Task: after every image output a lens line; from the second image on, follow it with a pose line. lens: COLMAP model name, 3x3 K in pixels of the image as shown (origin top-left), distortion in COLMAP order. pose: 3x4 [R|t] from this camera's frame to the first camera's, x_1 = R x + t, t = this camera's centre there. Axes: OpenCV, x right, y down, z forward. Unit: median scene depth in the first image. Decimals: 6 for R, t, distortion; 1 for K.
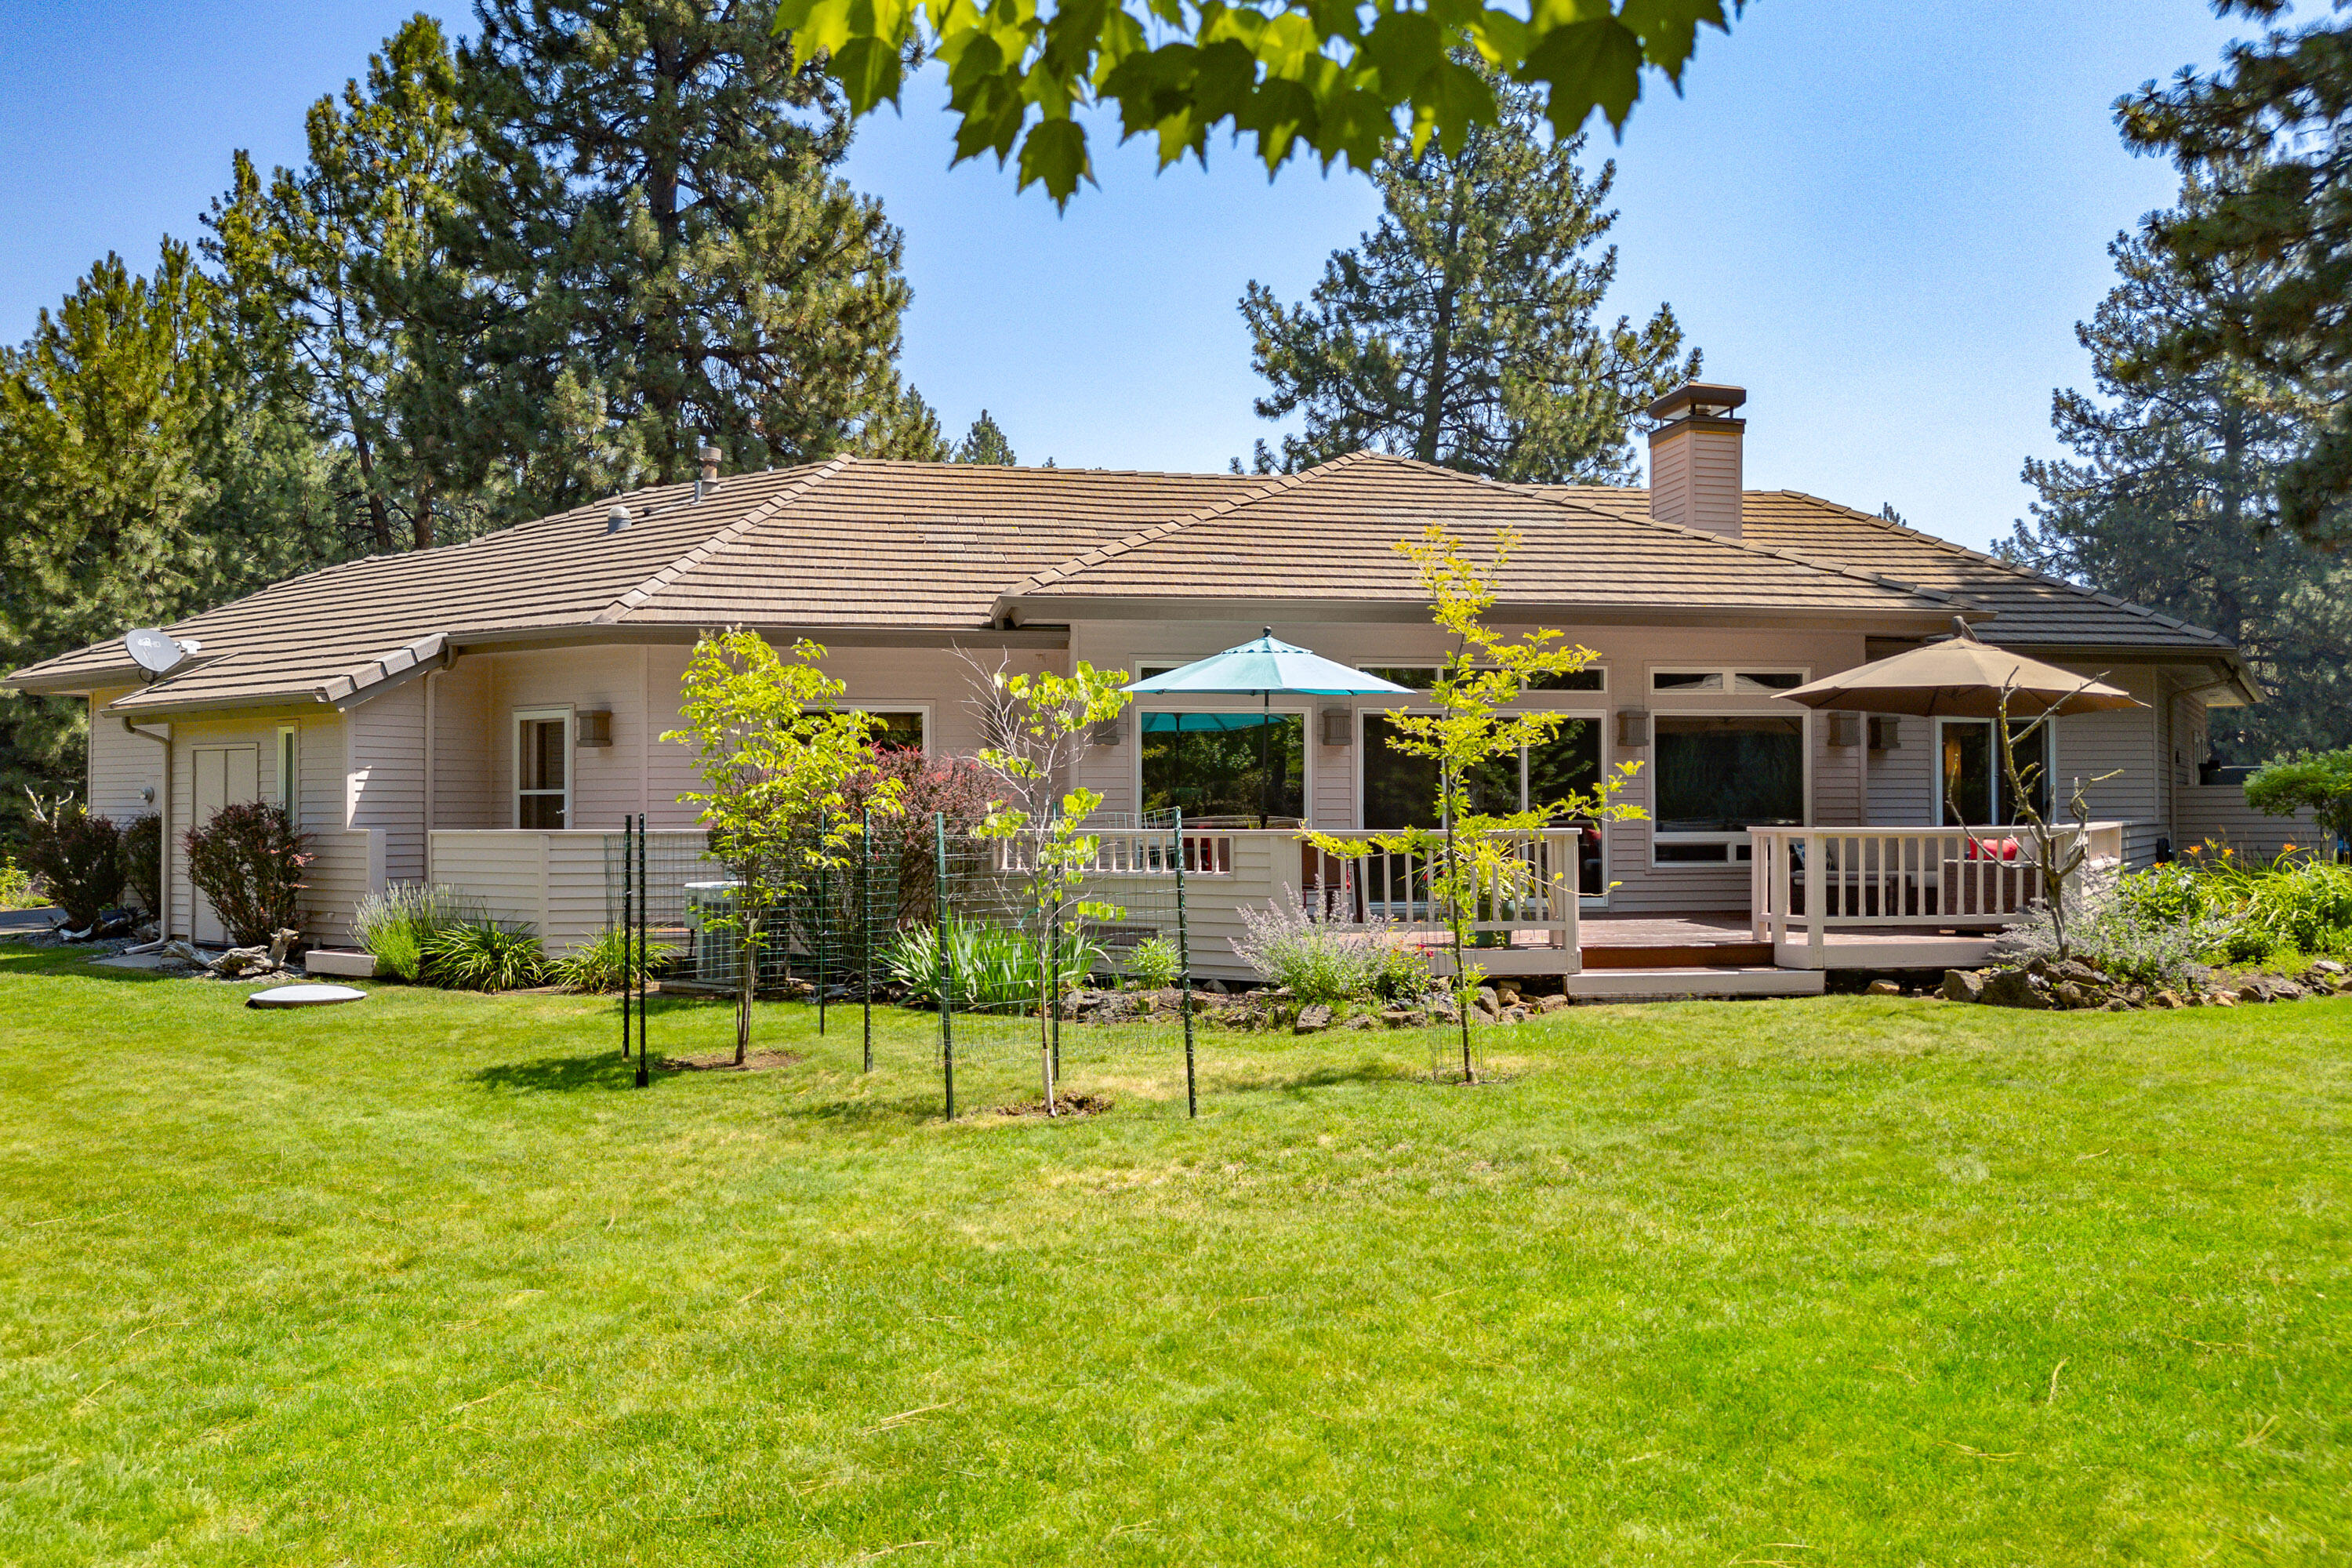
lens RADIAL K [[1554.9, 0, 1163.6], [0, 1554.9, 750.2], [0, 0, 1]] dist [0.073446, -0.069249]
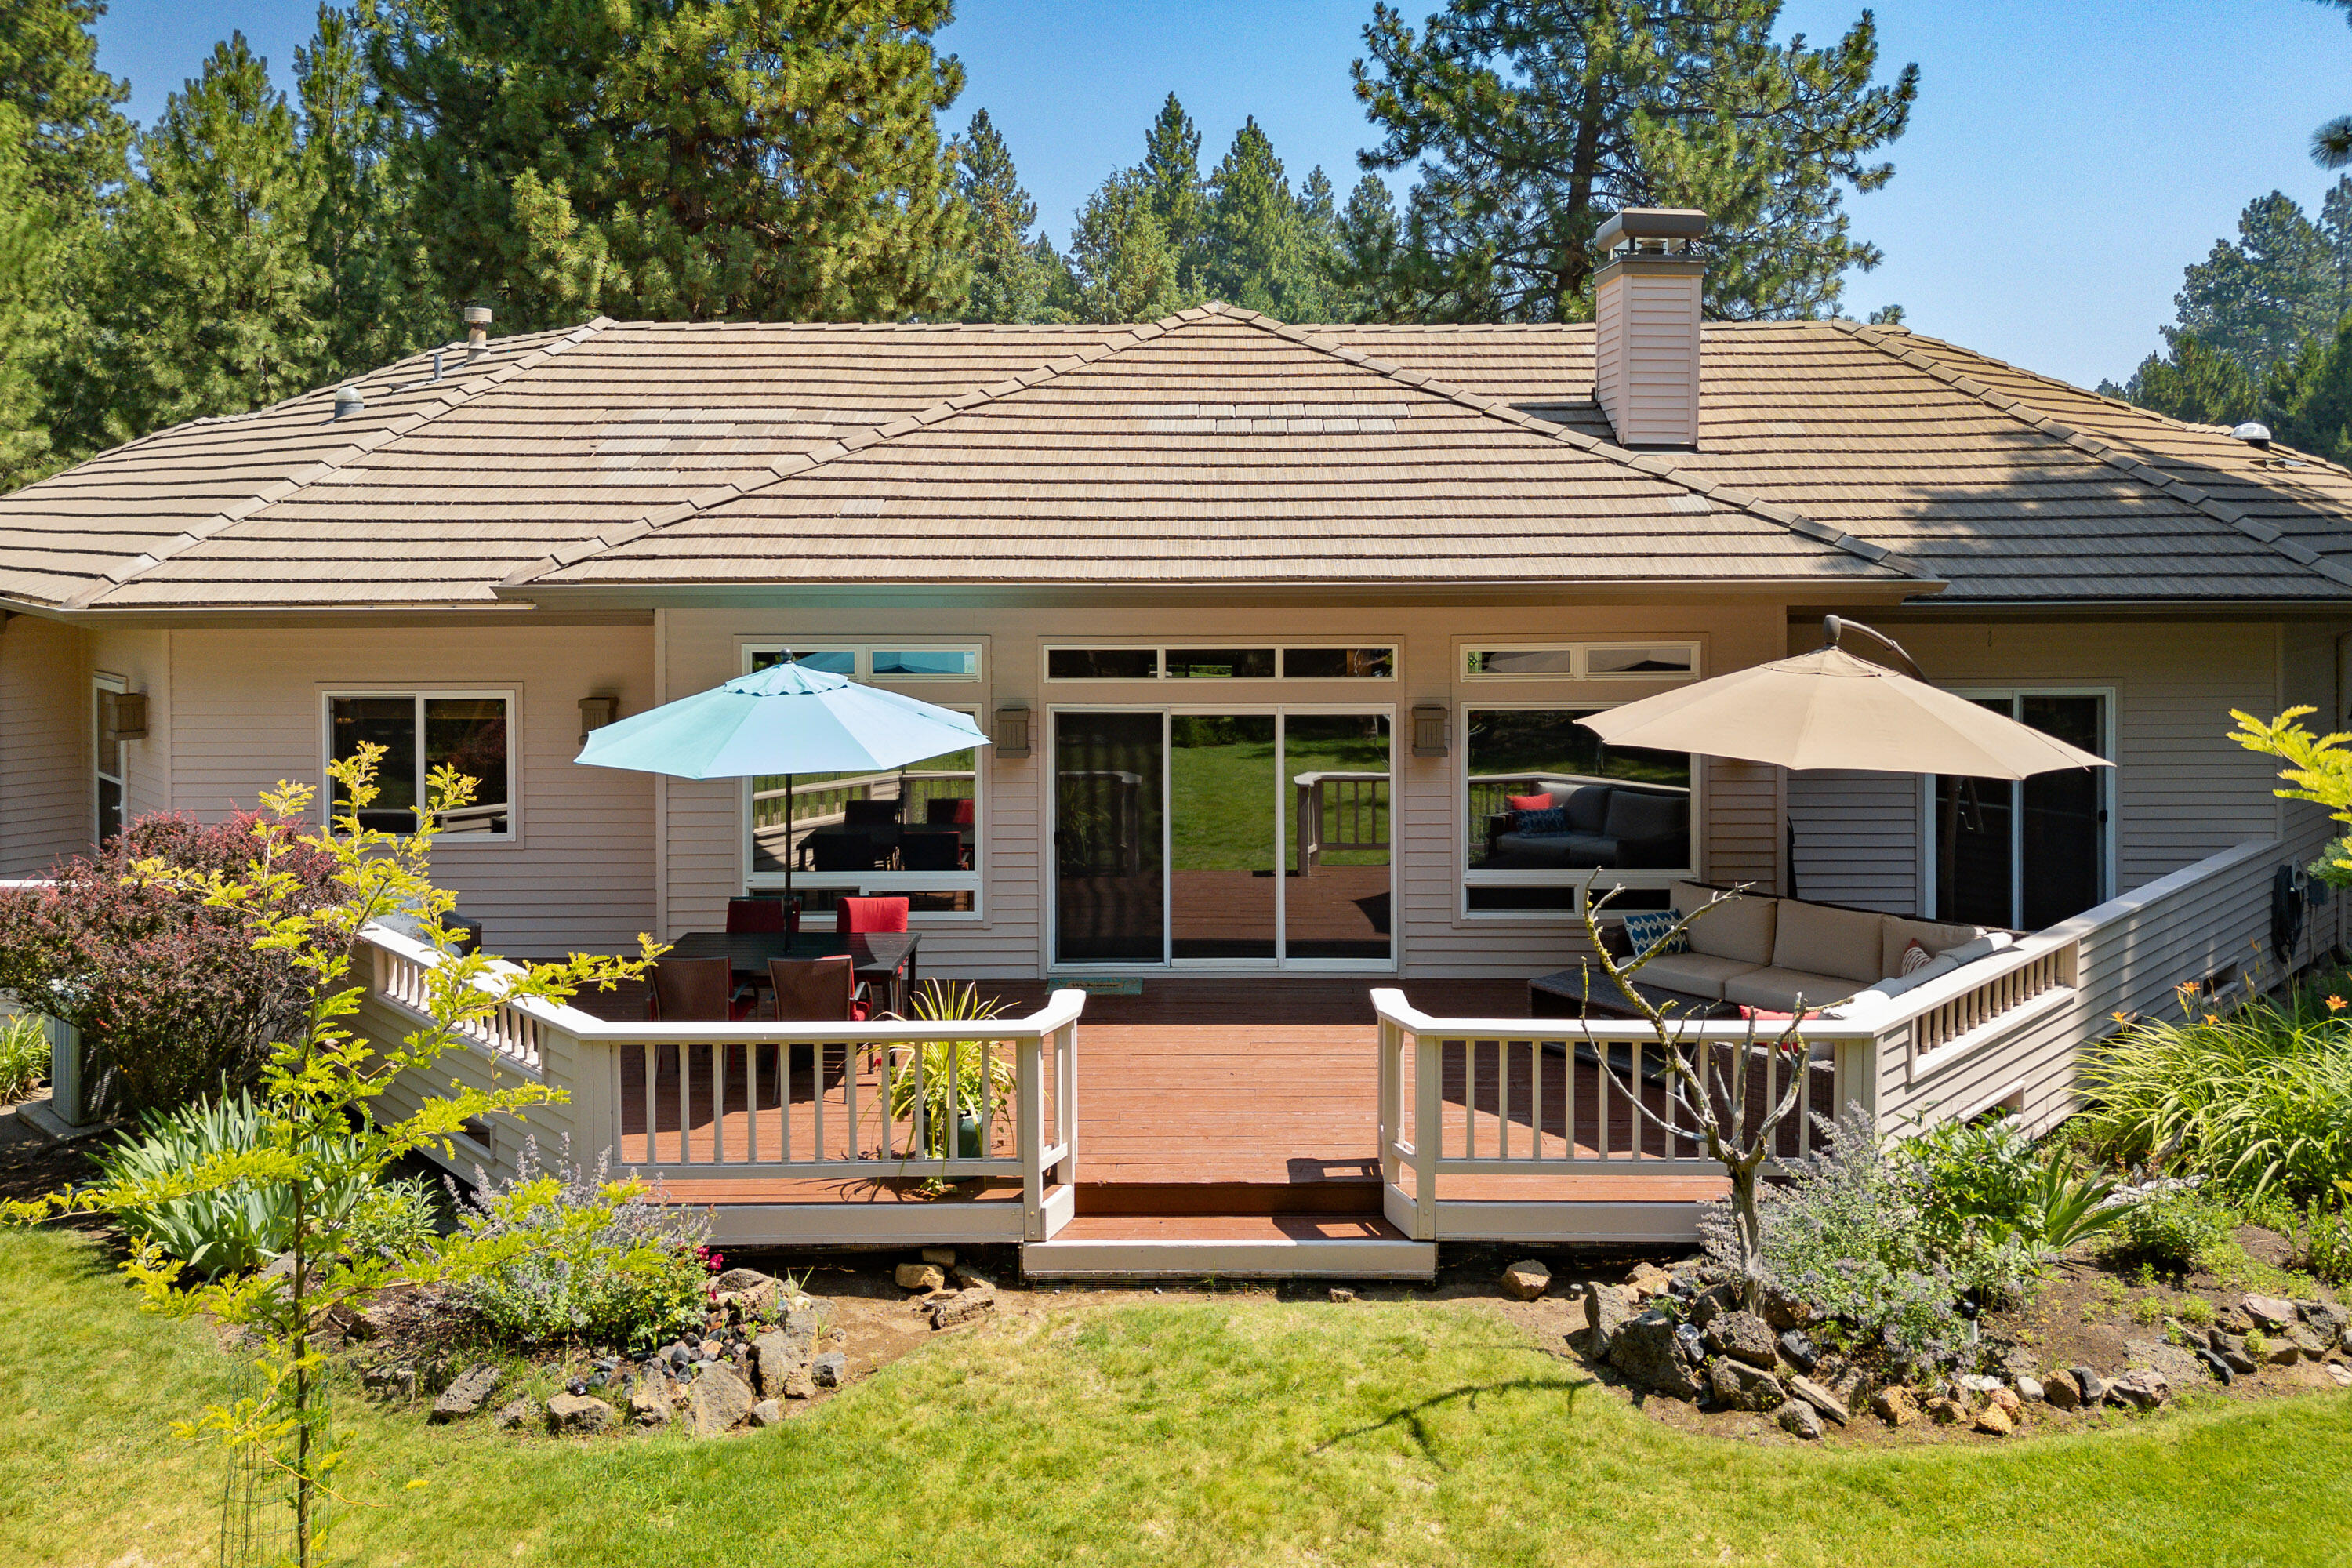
lens RADIAL K [[1661.6, 0, 1173.4], [0, 1661.6, 530.3], [0, 0, 1]] dist [0.066061, -0.056185]
pose [[0.984333, 0.000892, -0.176314, 0.132783], [0.005242, 0.999397, 0.034322, -0.055571], [0.176239, -0.034708, 0.983735, 0.091568]]
